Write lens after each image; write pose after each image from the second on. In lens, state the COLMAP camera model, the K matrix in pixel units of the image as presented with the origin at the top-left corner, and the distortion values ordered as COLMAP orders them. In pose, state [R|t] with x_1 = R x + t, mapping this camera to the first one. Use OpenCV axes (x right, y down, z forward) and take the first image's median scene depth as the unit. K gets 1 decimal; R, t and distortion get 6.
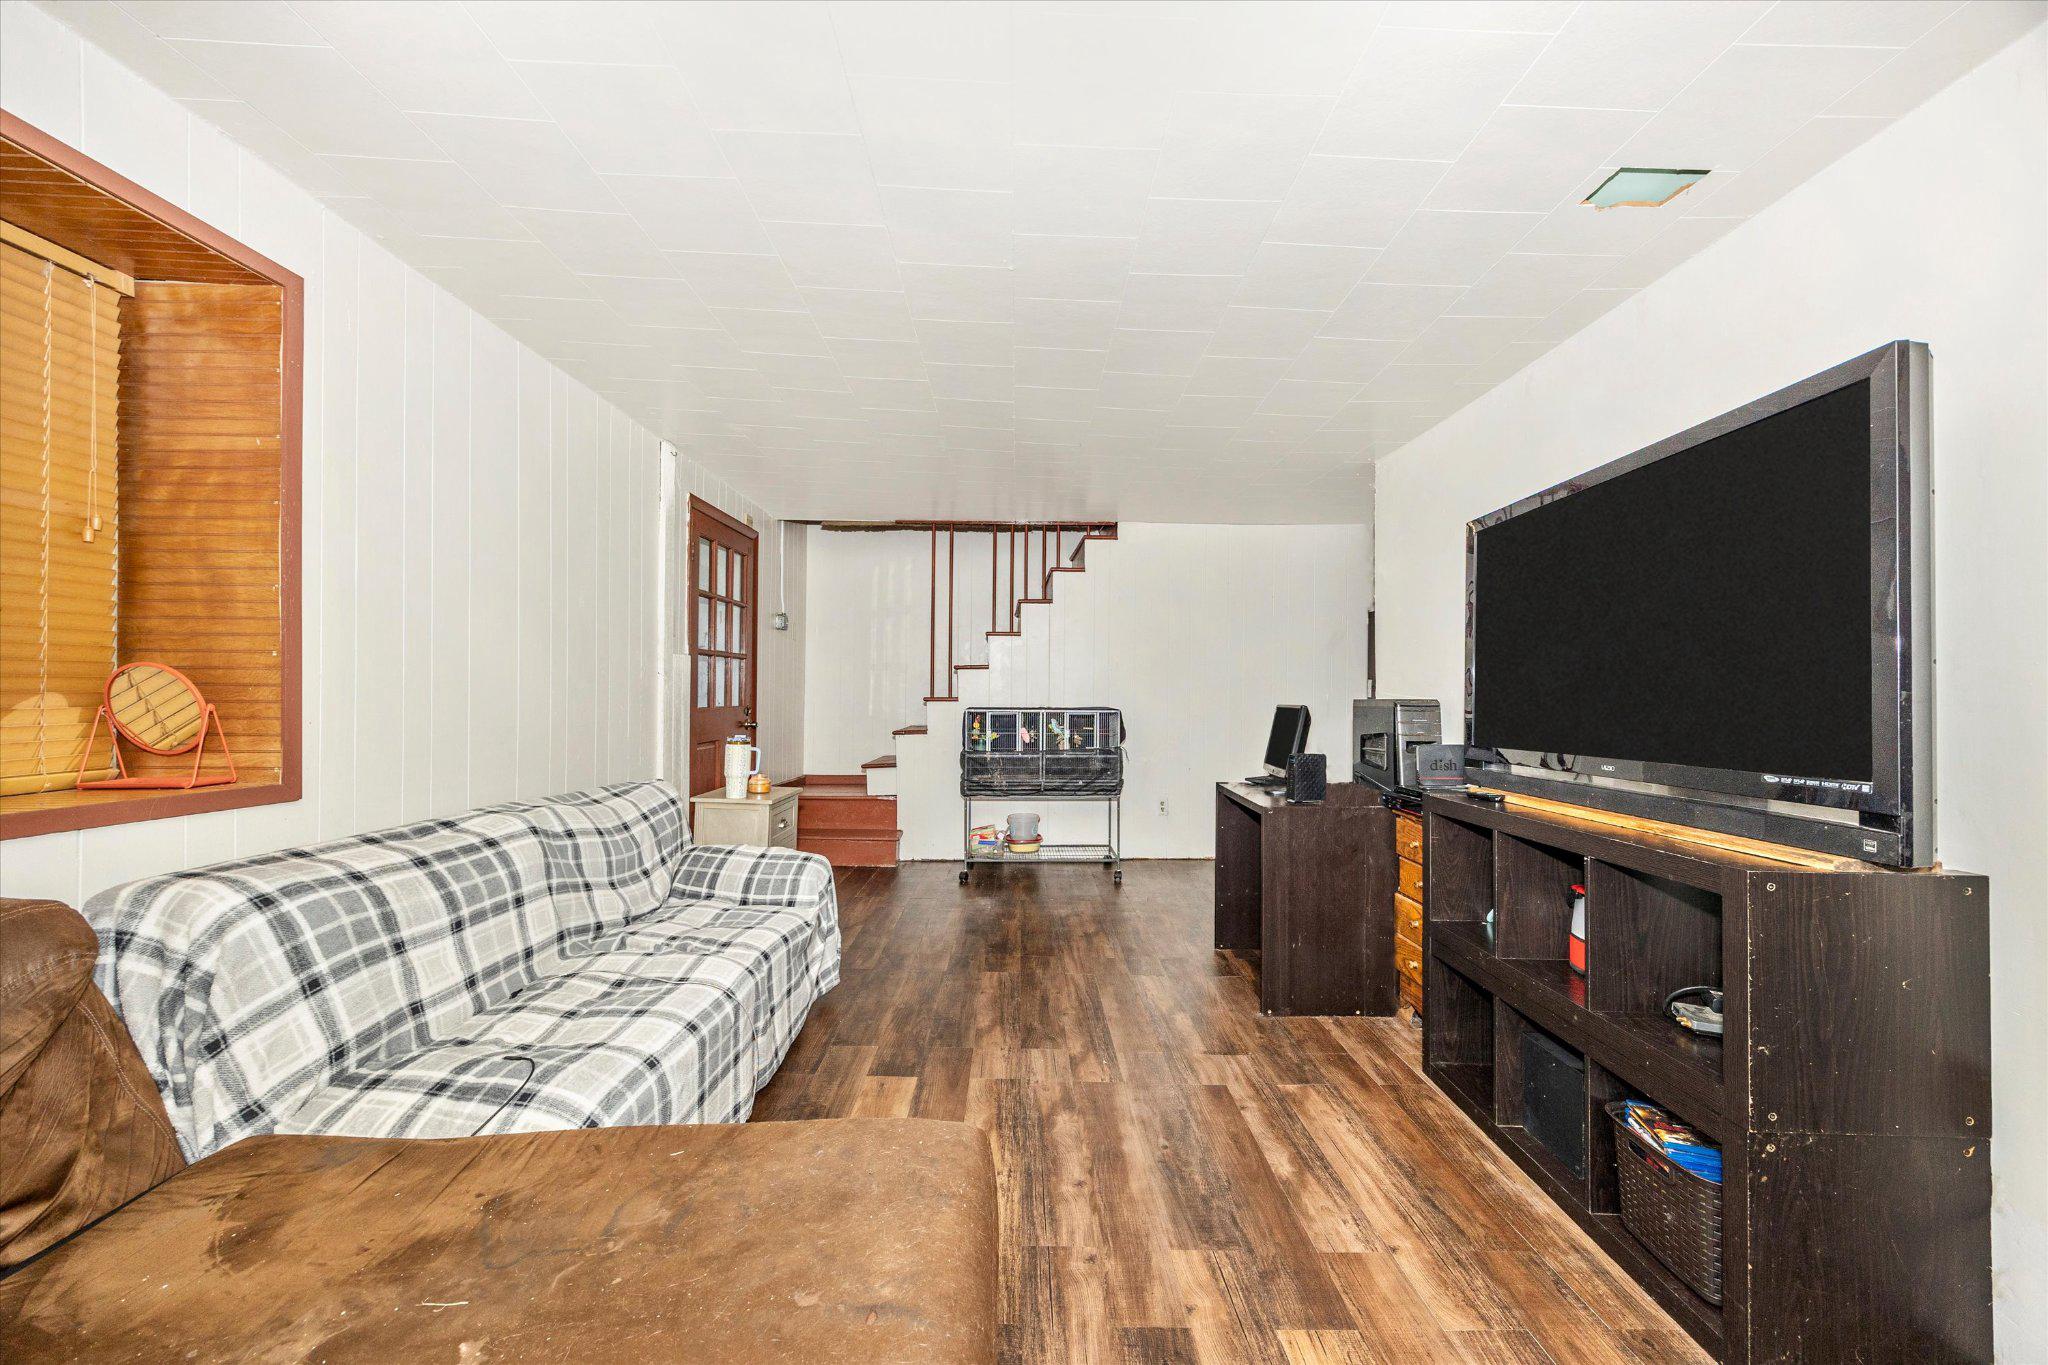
lens RADIAL K [[793.4, 0, 1025.9], [0, 793.4, 684.2], [0, 0, 1]] dist [-0.001960, -0.000956]
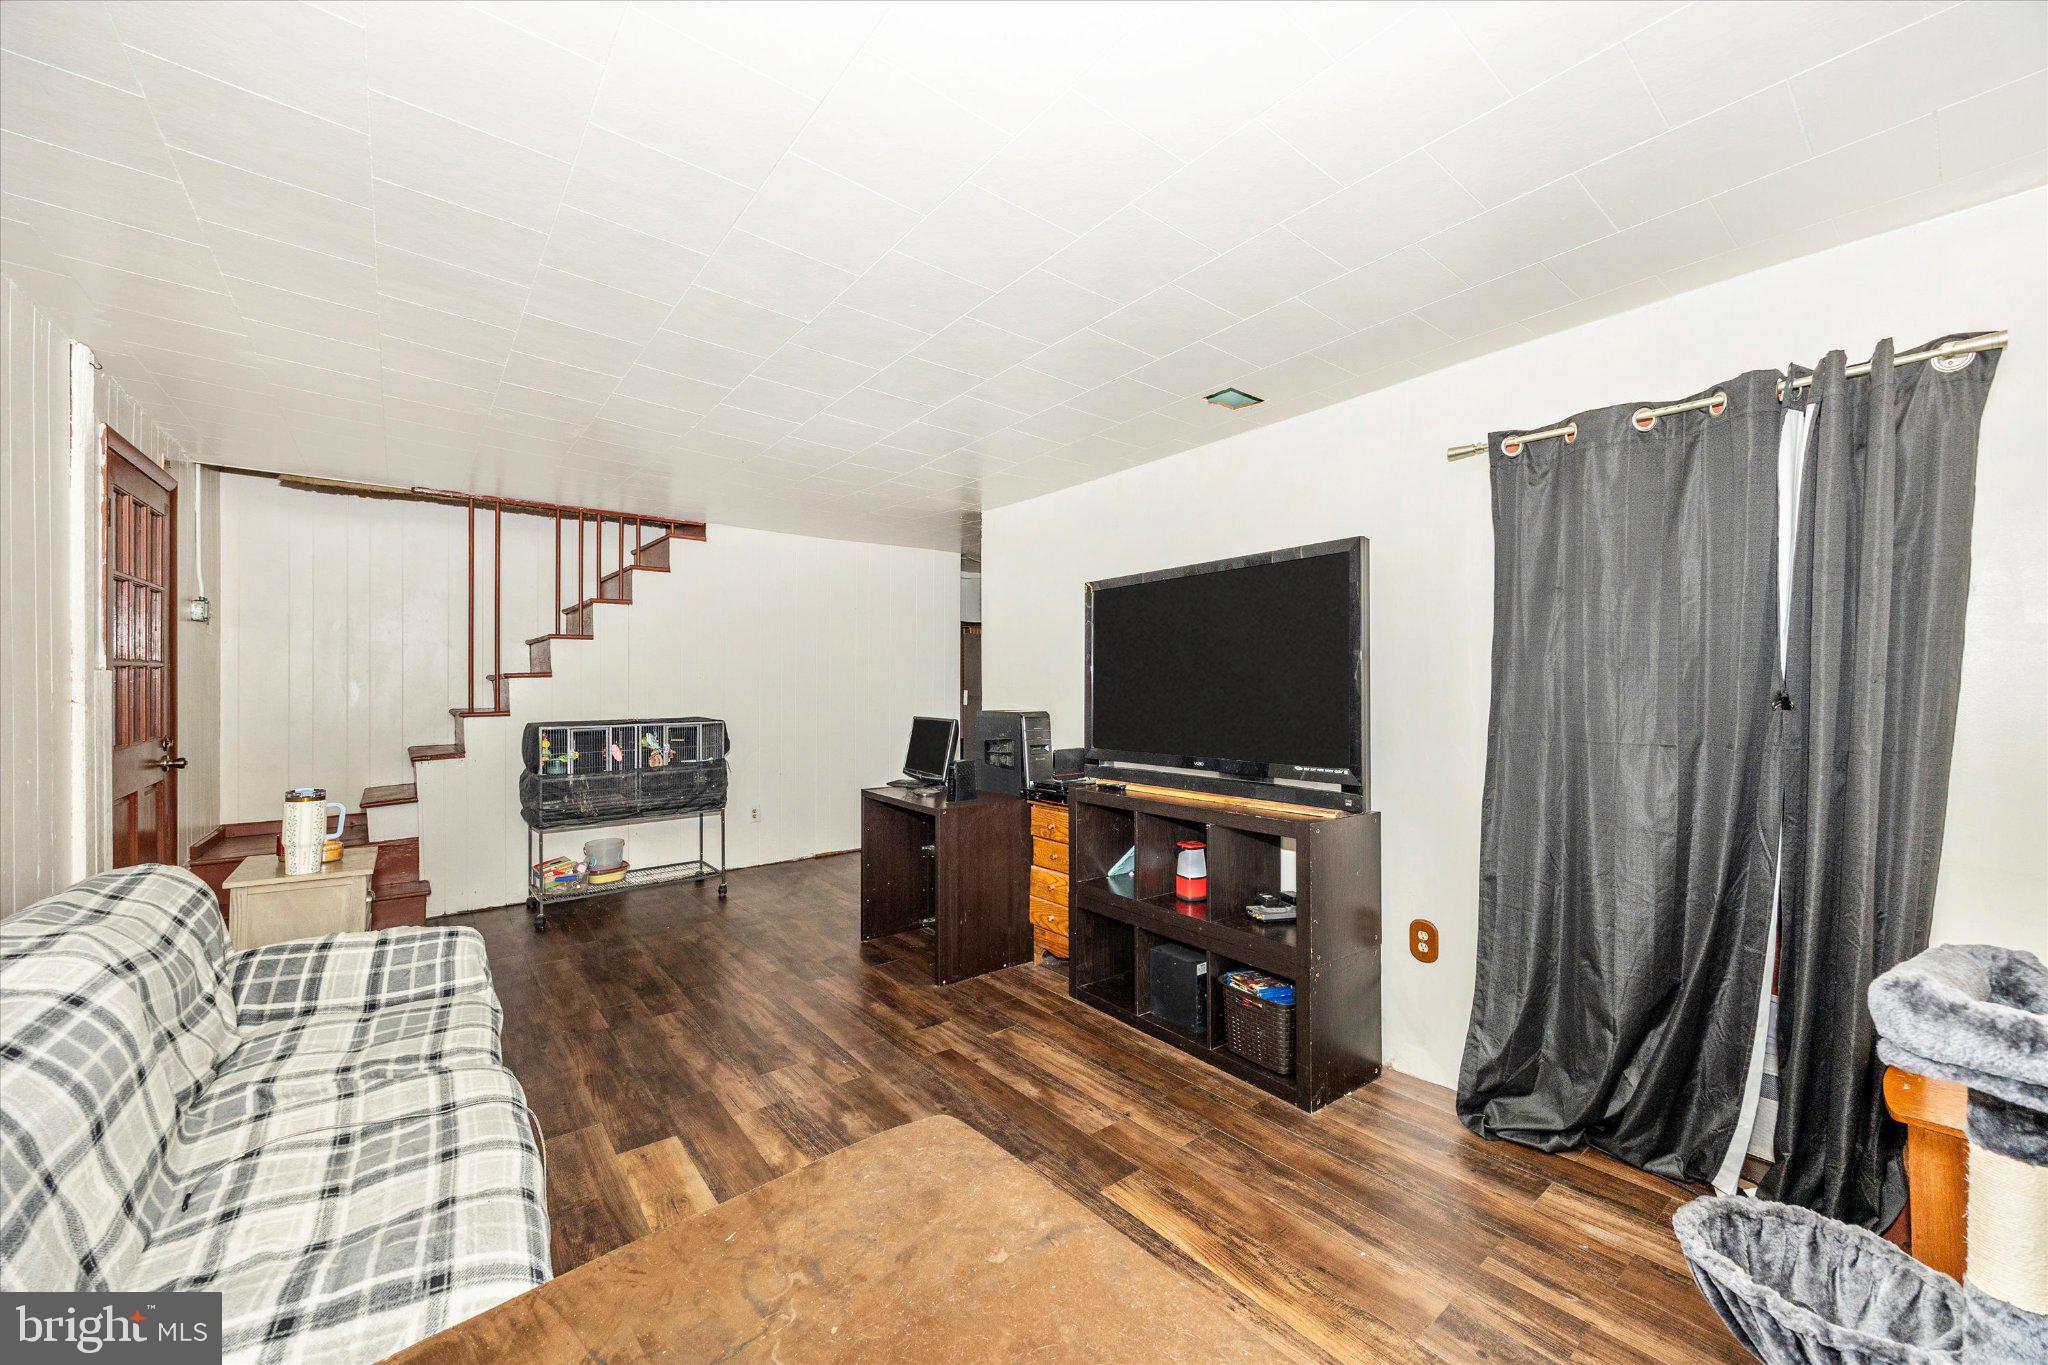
lens RADIAL K [[793.4, 0, 1046.5], [0, 793.4, 683.1], [0, 0, 1]] dist [-0.001960, -0.000956]
pose [[0.778197, -0.008859, 0.627957, -0.338042], [-0.001915, 0.999862, 0.016480, -0.055498], [-0.628017, -0.014027, 0.778073, -0.007658]]
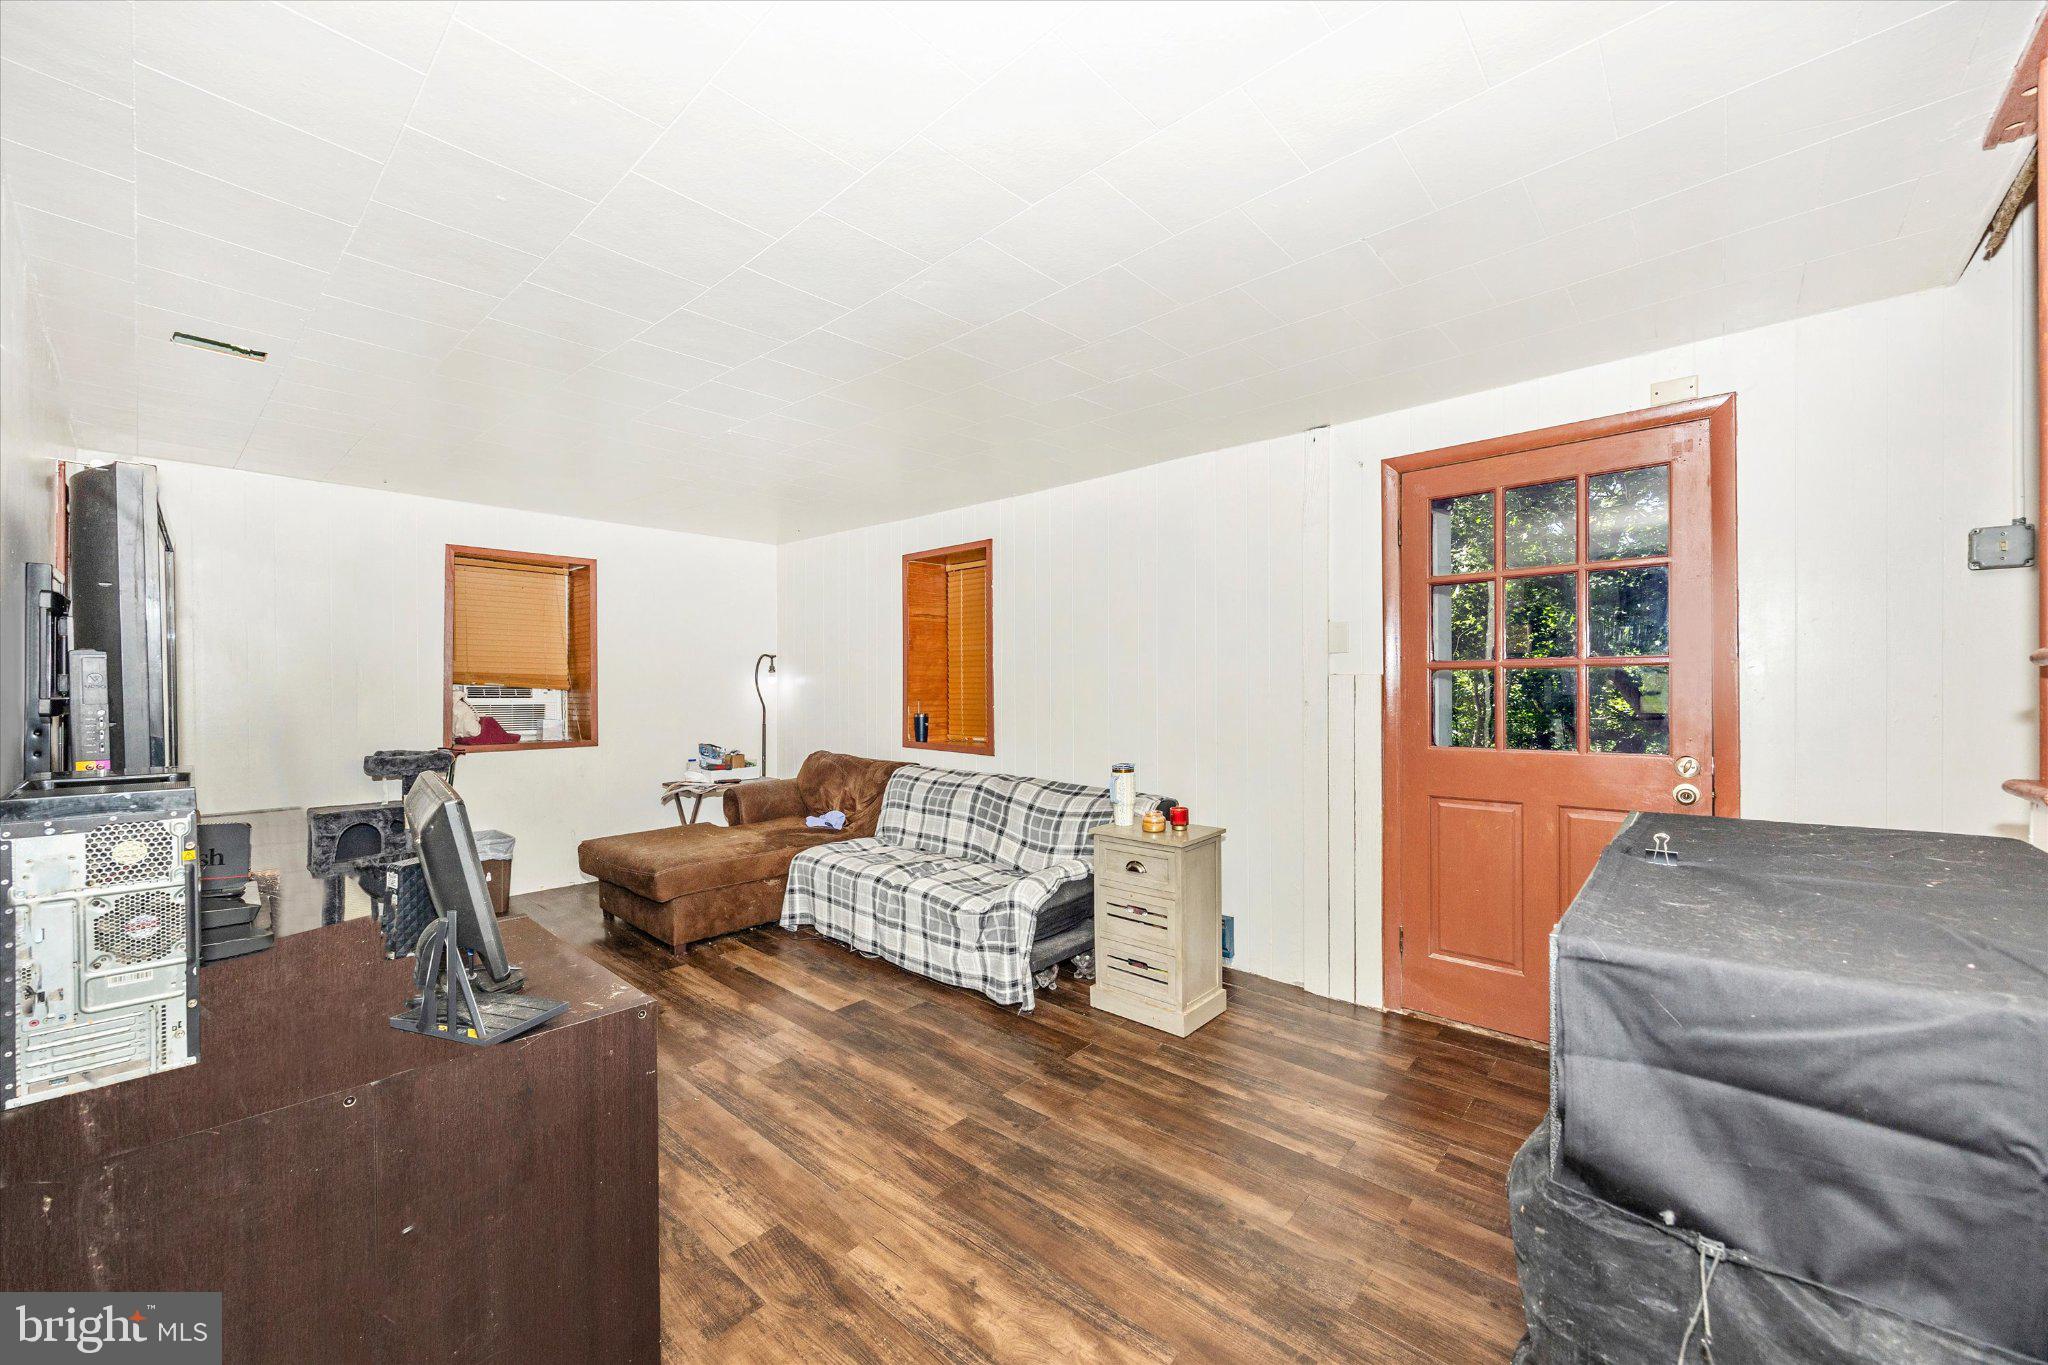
lens RADIAL K [[793.4, 0, 1022.8], [0, 793.4, 688.8], [0, 0, 1]] dist [-0.001960, -0.000956]
pose [[-0.680886, -0.009721, -0.732325, 0.537925], [-0.001272, 0.999926, -0.012091, -0.016611], [0.732388, -0.007301, -0.680848, 1.872286]]
